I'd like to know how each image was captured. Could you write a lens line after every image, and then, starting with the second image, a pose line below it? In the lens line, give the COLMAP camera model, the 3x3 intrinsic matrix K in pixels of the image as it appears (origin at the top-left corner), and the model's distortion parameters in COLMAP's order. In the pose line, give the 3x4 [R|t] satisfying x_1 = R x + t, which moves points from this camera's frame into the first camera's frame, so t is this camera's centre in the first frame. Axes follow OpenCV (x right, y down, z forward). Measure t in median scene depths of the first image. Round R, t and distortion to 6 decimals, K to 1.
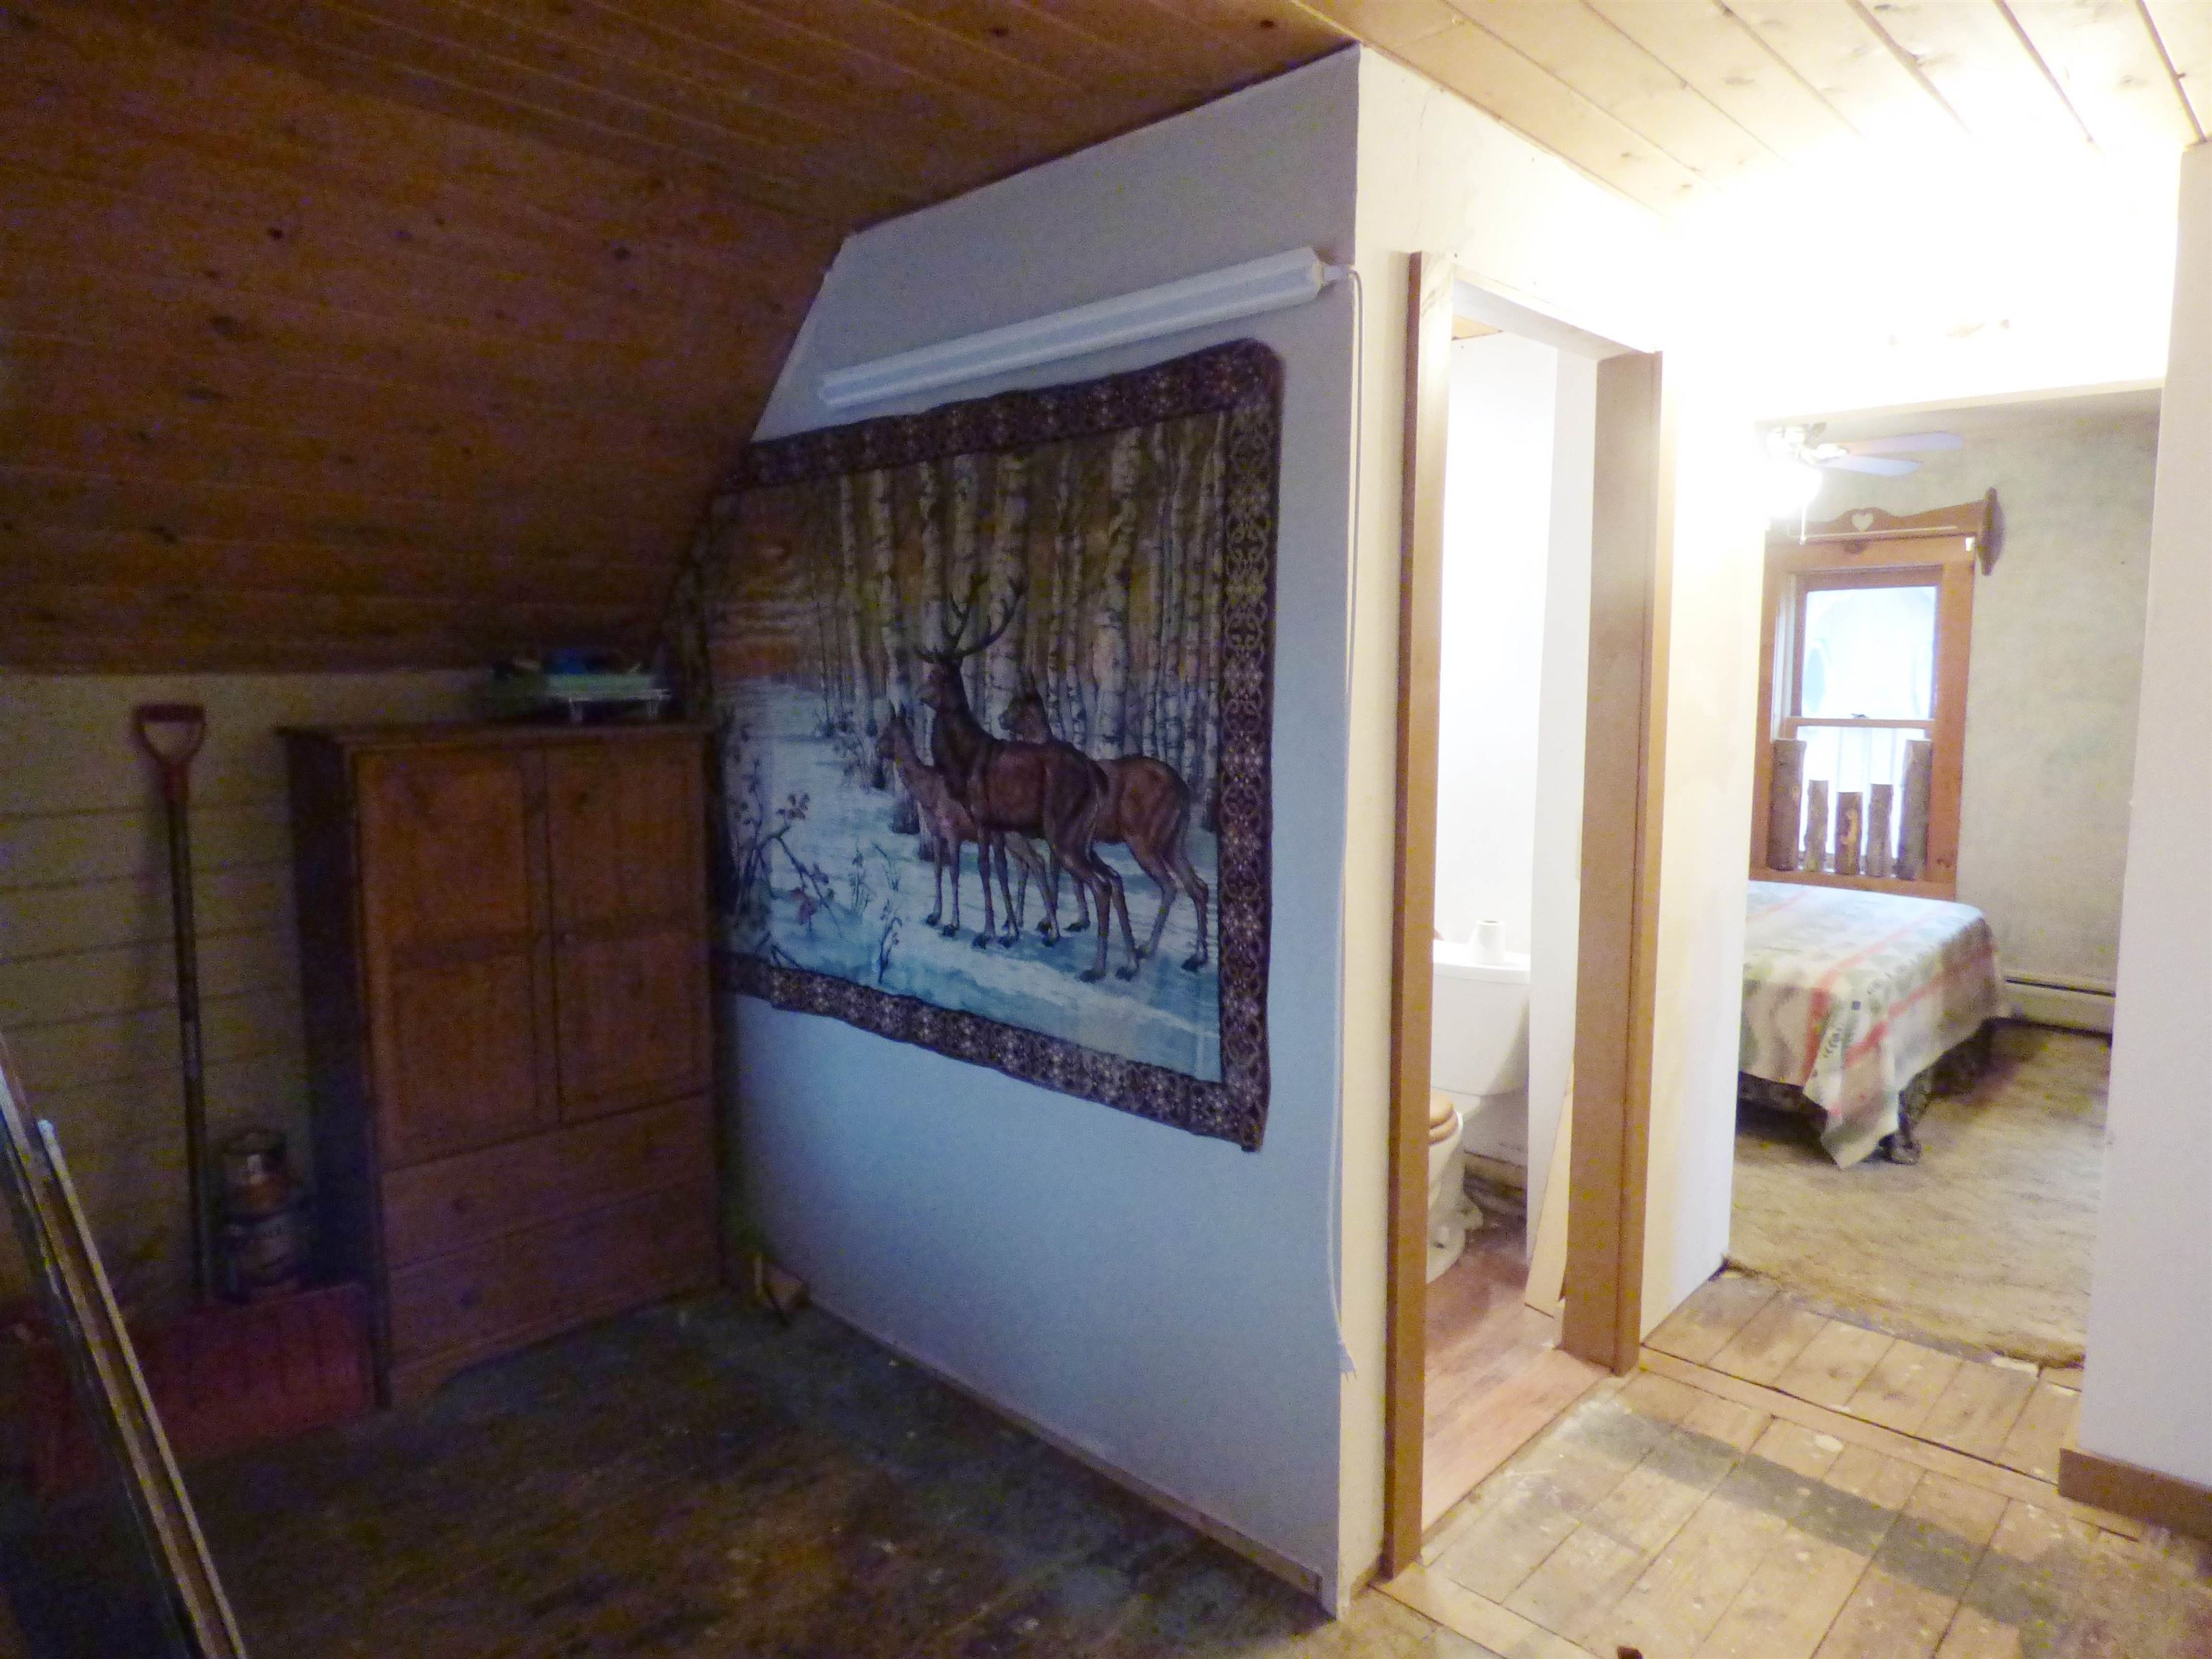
lens RADIAL K [[1454.9, 0, 1095.5], [0, 1454.9, 821.9], [0, 0, 1]] dist [-0.004367, -0.002553]
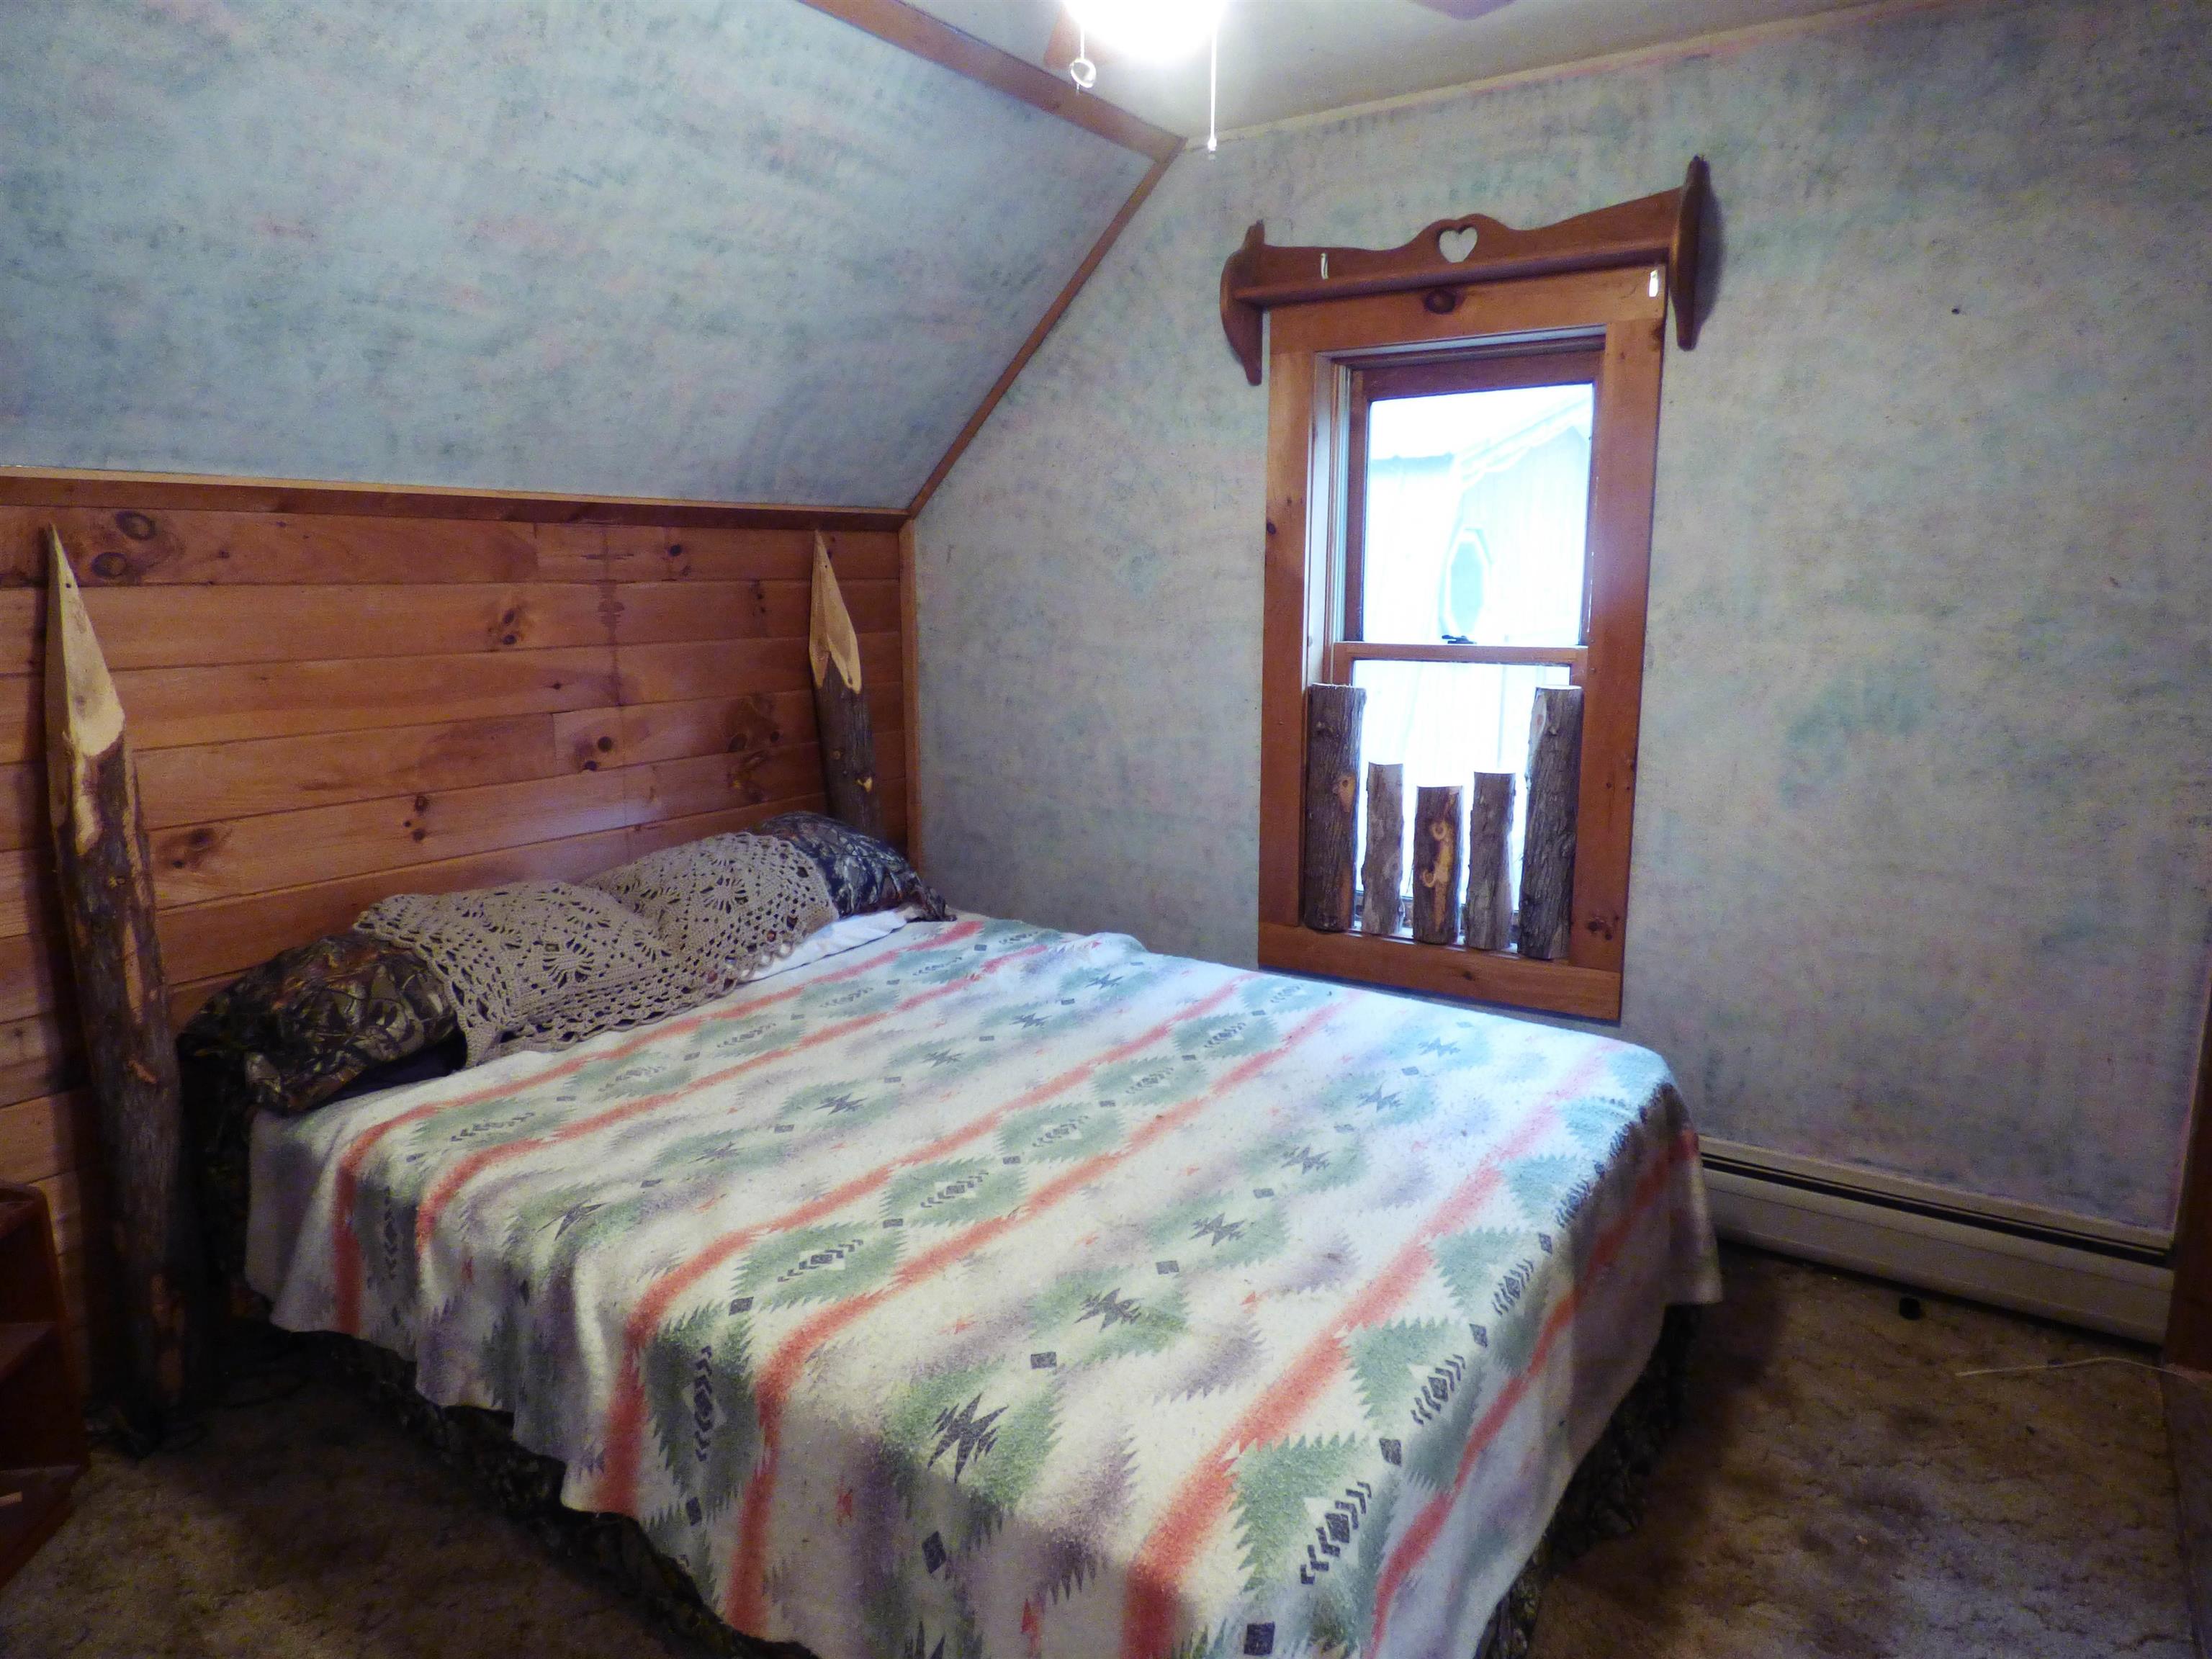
lens RADIAL K [[1454.9, 0, 1095.5], [0, 1454.9, 821.9], [0, 0, 1]] dist [-0.004367, -0.002553]
pose [[0.985966, -0.019947, 0.165752, 0.324359], [0.010238, 0.998192, 0.059220, -0.041648], [-0.166634, -0.056692, 0.984388, 0.527925]]
